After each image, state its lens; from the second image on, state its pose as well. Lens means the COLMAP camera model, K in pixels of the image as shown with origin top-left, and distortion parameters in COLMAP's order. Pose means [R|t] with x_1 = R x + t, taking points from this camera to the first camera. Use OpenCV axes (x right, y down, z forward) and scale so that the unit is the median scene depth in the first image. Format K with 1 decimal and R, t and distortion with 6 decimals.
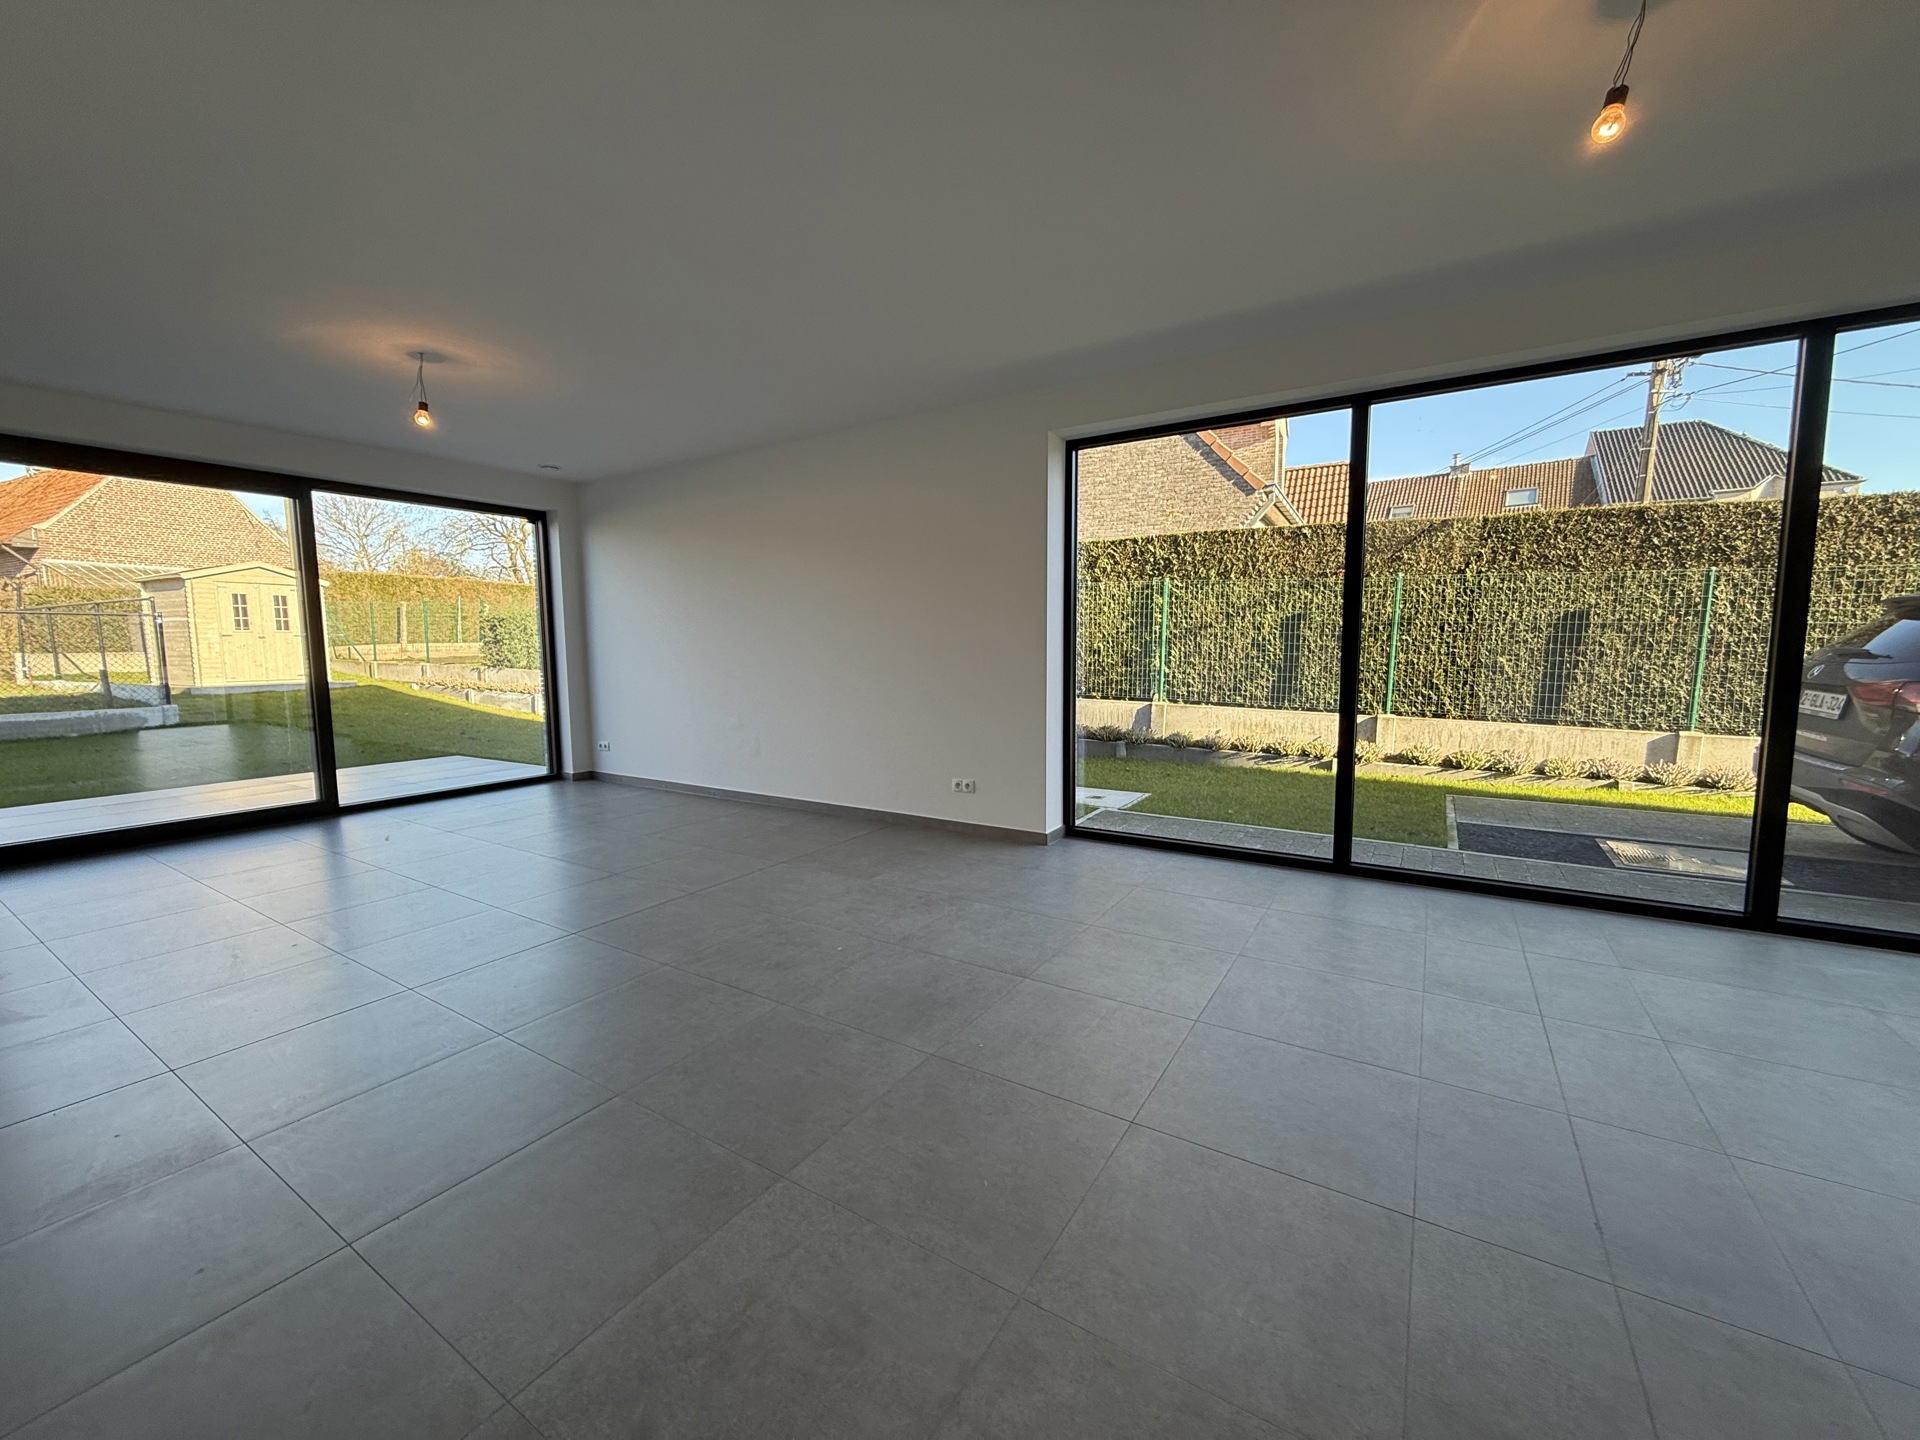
lens RADIAL K [[760.7, 0, 960.0], [0, 760.7, 720.0], [0, 0, 1]] dist [-0.000360, -0.000036]
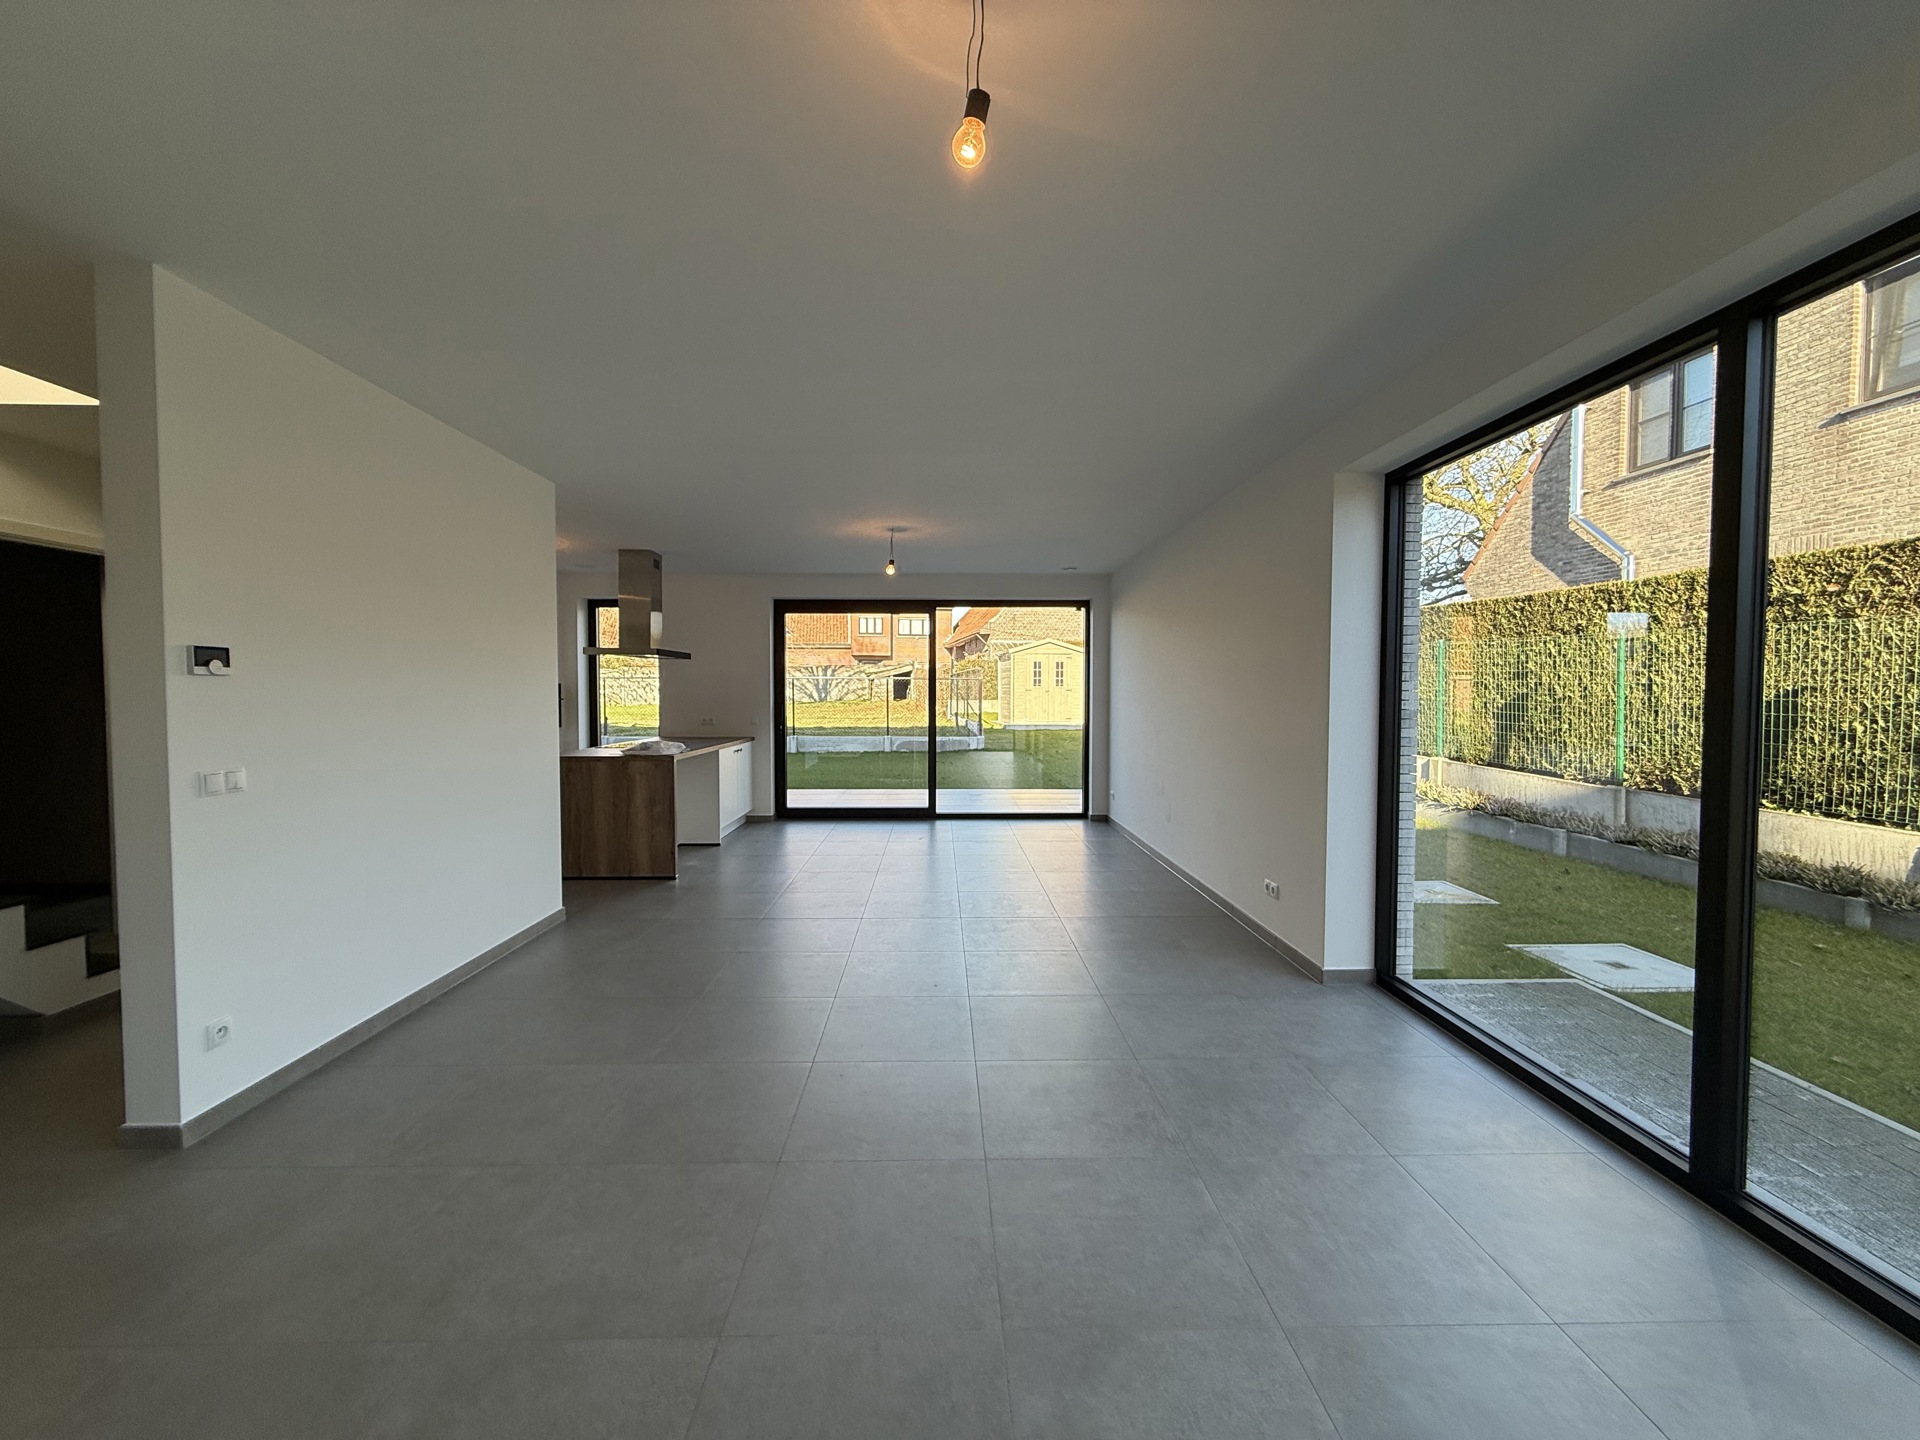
lens RADIAL K [[767.1, 0, 955.6], [0, 767.1, 720.2], [0, 0, 1]] dist [-0.000421, 0.000016]
pose [[0.550812, 0.038639, -0.833735, 0.296651], [-0.089409, 0.995911, -0.012914, -0.034644], [0.829827, 0.081656, 0.552014, 0.115939]]
